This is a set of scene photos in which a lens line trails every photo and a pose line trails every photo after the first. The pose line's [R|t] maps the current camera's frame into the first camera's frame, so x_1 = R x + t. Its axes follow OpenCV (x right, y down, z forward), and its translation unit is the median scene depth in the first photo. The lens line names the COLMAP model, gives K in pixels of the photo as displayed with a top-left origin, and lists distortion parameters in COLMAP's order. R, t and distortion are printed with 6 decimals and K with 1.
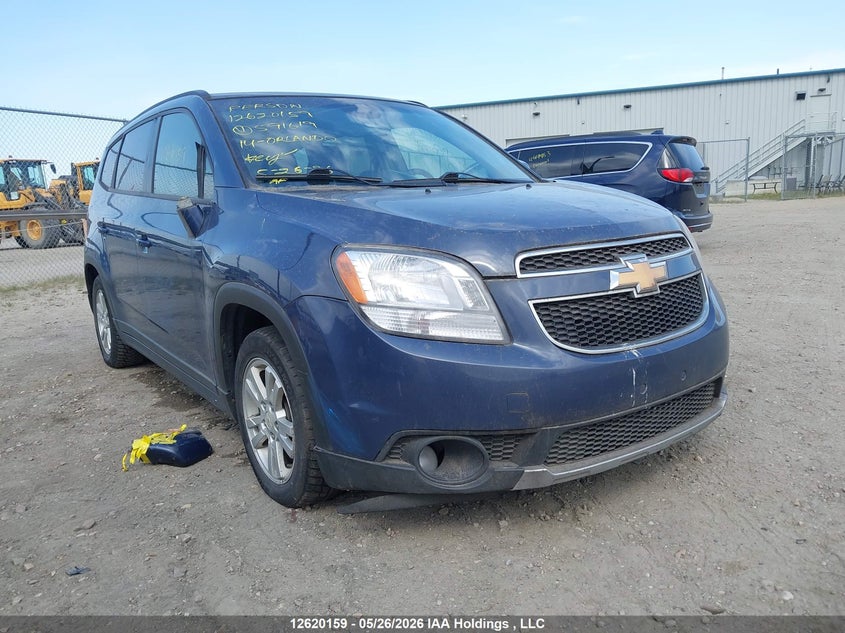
lens RADIAL K [[704.3, 0, 442.3], [0, 704.3, 317.1], [0, 0, 1]] dist [0.072298, -0.093381]
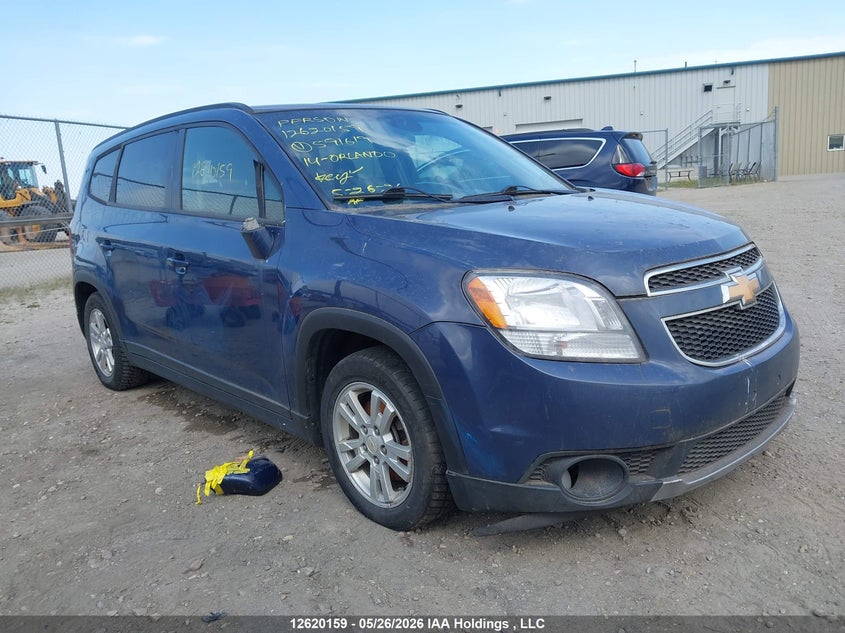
lens RADIAL K [[704.3, 0, 442.3], [0, 704.3, 317.1], [0, 0, 1]] dist [0.072298, -0.093381]
pose [[0.991256, -0.043028, 0.124737, -0.268021], [0.041185, 0.999001, 0.017317, -0.046966], [-0.125358, -0.012028, 0.992039, 0.007606]]
